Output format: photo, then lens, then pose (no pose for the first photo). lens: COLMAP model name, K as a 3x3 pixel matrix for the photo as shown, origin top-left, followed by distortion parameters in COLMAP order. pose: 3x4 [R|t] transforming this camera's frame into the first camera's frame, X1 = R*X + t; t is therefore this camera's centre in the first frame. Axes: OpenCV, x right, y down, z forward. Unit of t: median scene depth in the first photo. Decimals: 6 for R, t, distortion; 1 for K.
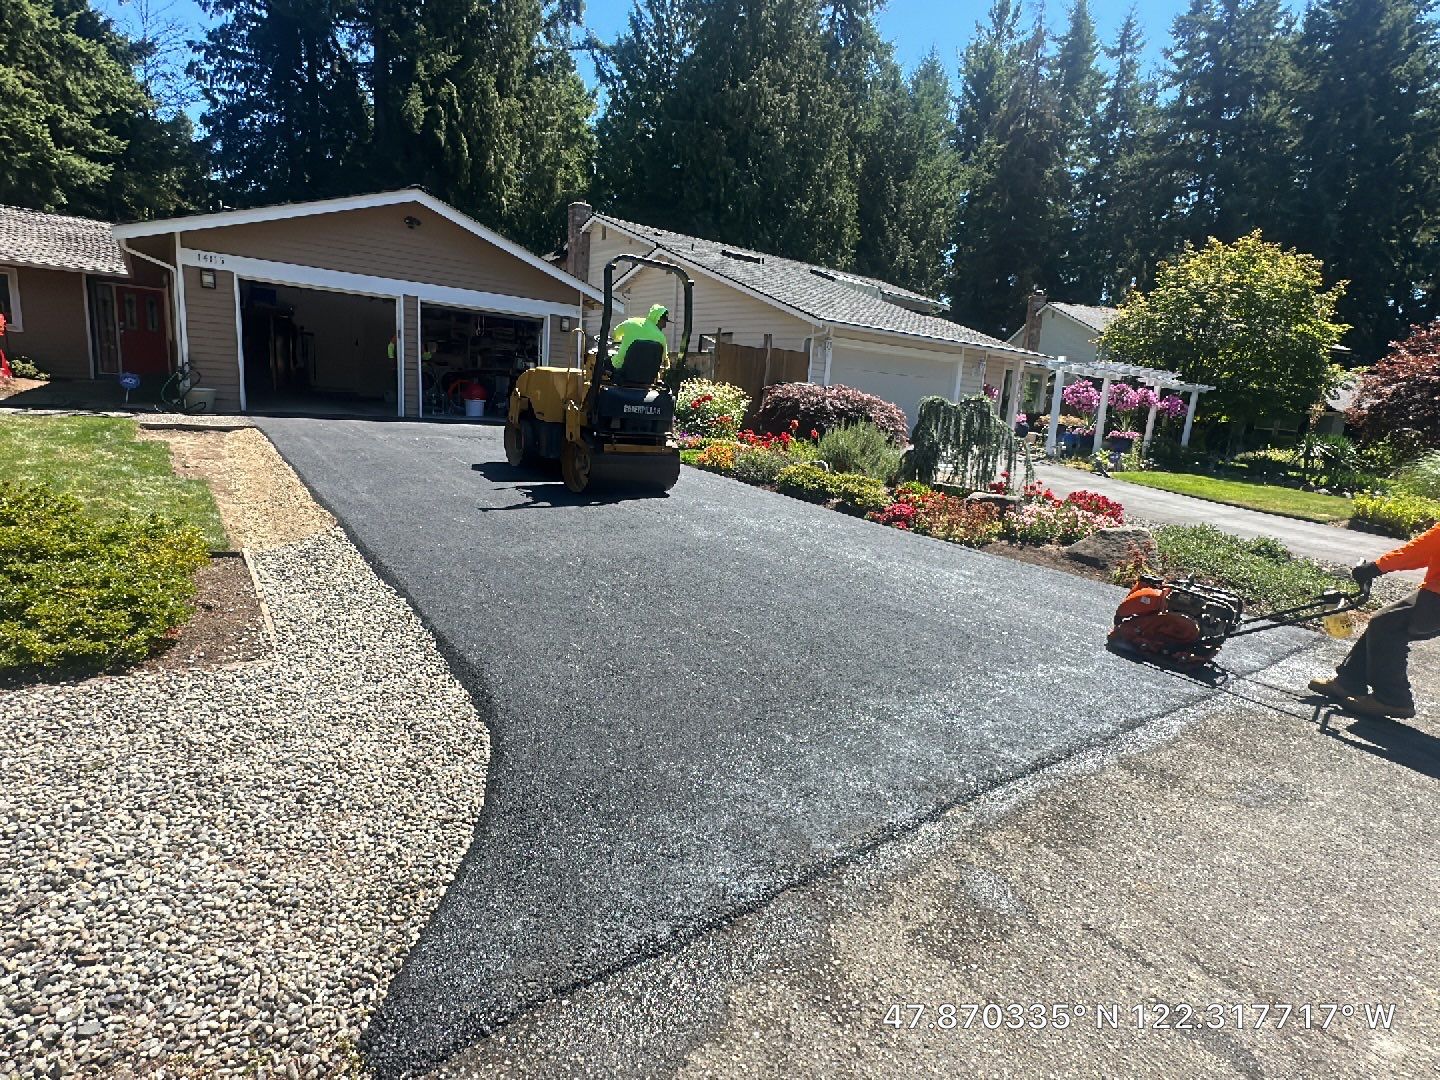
lens RADIAL K [[730.1, 0, 720.0], [0, 730.1, 540.0], [0, 0, 1]] dist [-0.004013, 0.001089]
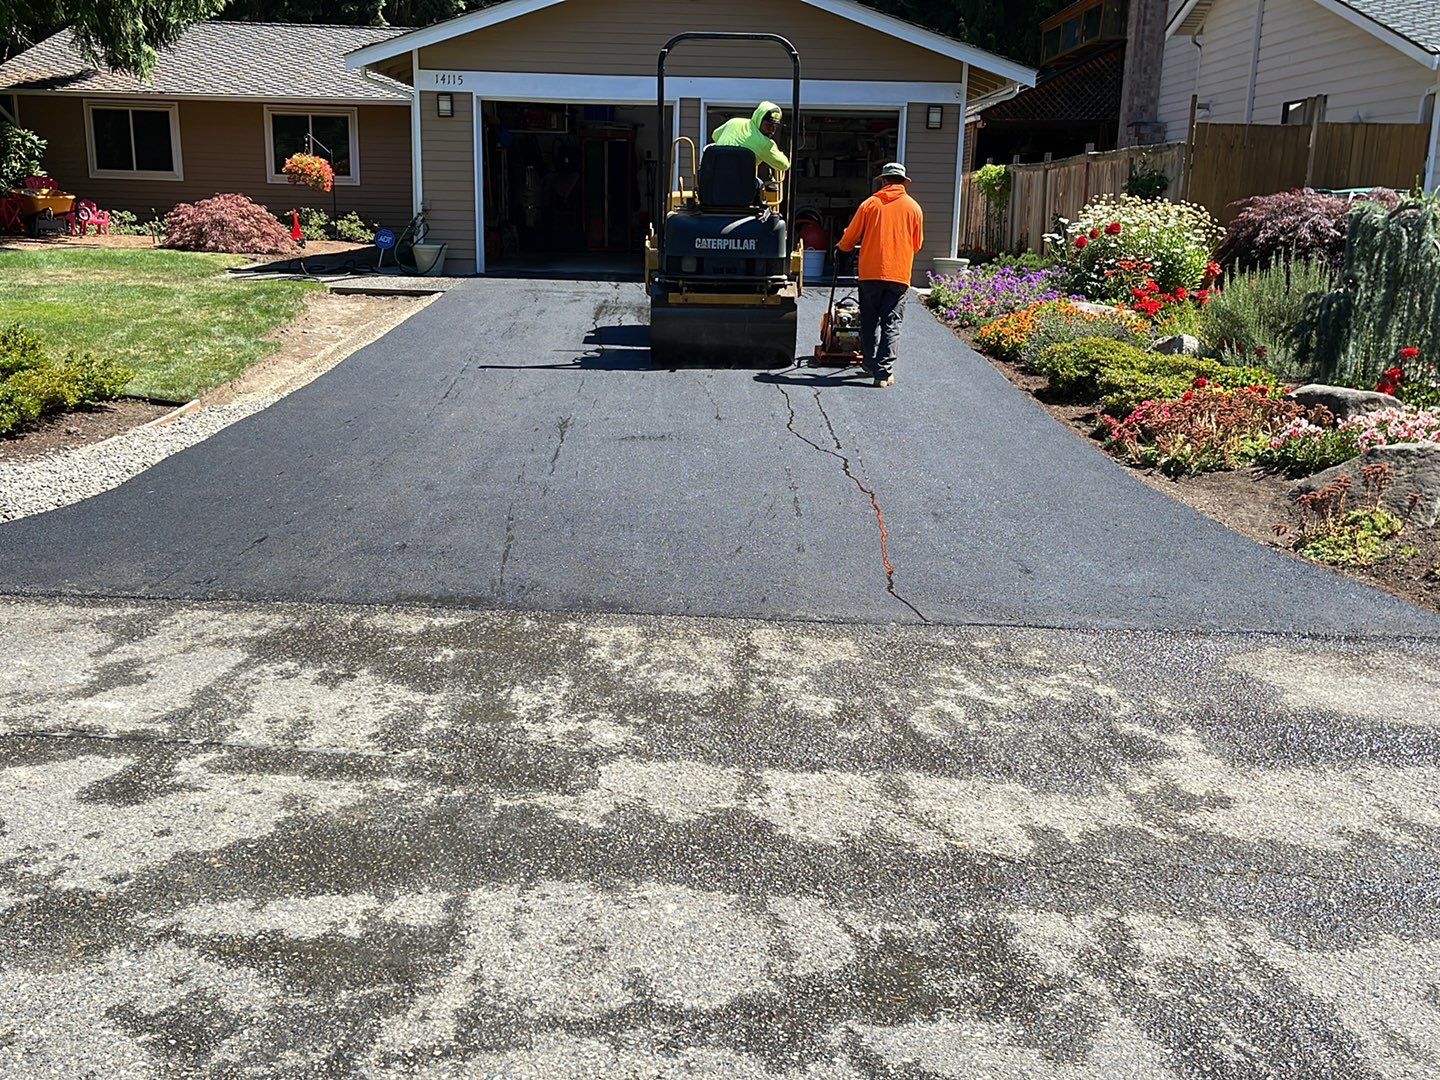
lens RADIAL K [[1431.1, 0, 720.0], [0, 1431.1, 540.0], [0, 0, 1]] dist [0.036094, 0.003513]
pose [[0.798549, 0.084684, -0.595942, 0.331475], [-0.081774, 0.996138, 0.031977, 0.024304], [0.596349, 0.023198, 0.802390, -0.040471]]
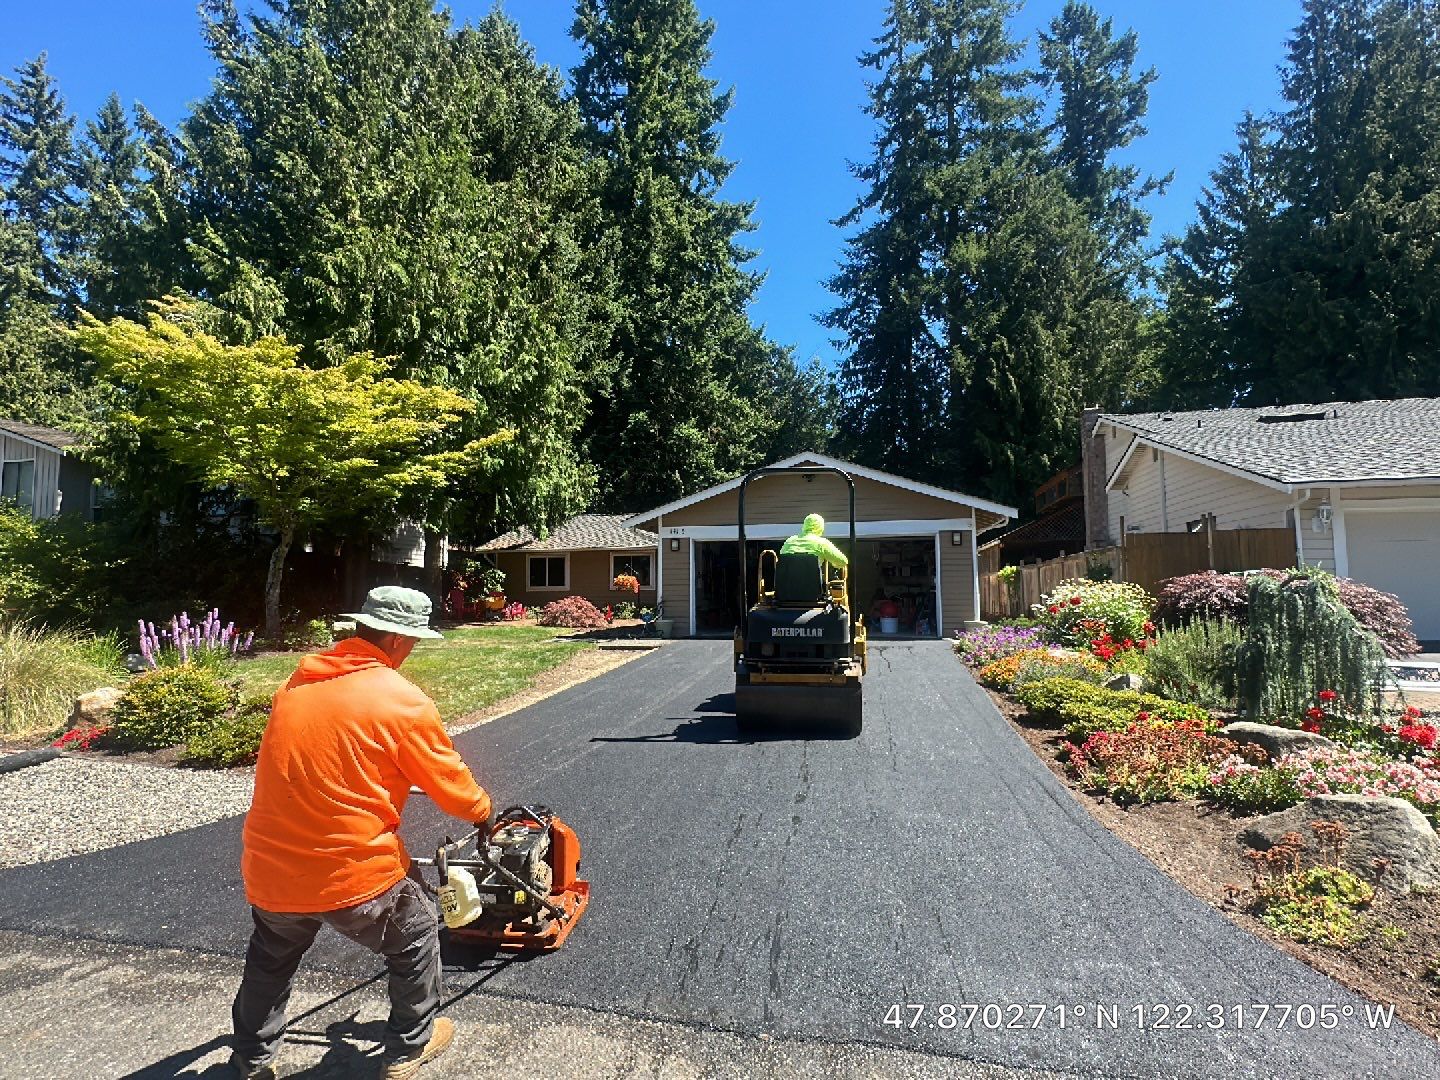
lens RADIAL K [[730.1, 0, 720.0], [0, 730.1, 540.0], [0, 0, 1]] dist [-0.004013, 0.001089]
pose [[0.644712, -0.134020, -0.752586, 0.289327], [-0.094285, 0.963052, -0.252271, -0.008301], [0.758589, 0.233600, 0.608255, 0.124739]]
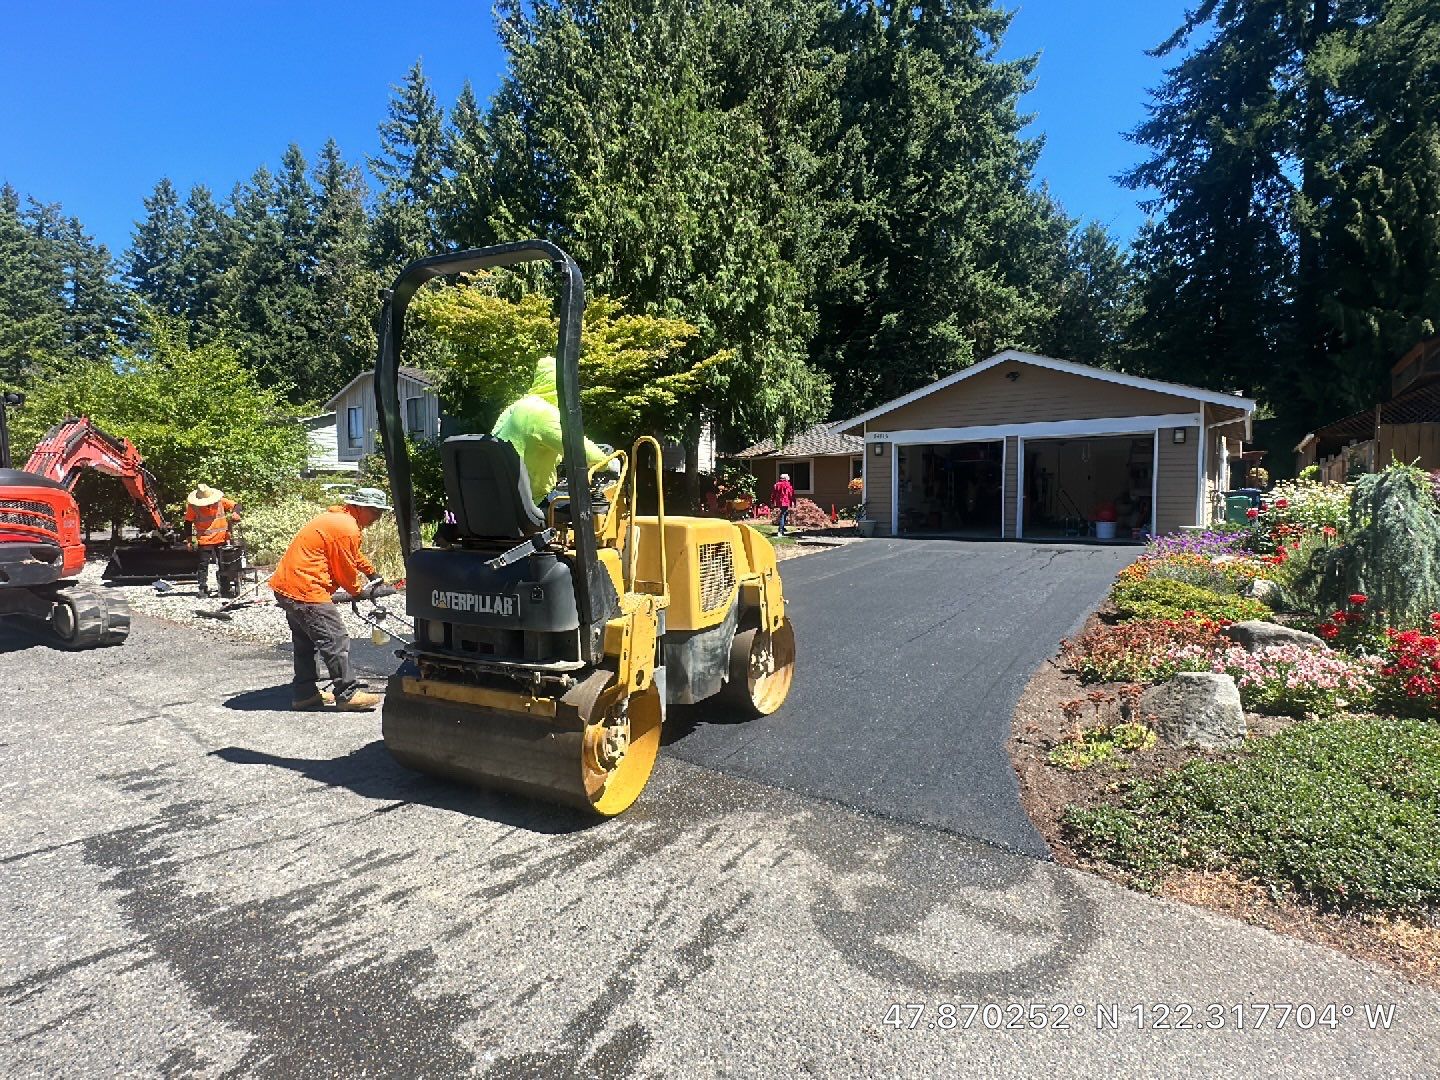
lens RADIAL K [[730.1, 0, 720.0], [0, 730.1, 540.0], [0, 0, 1]] dist [-0.004013, 0.001089]
pose [[0.287770, -0.021775, -0.957452, 0.426632], [-0.162902, 0.984060, -0.071342, -0.008056], [0.943743, 0.176501, 0.279636, 0.197472]]
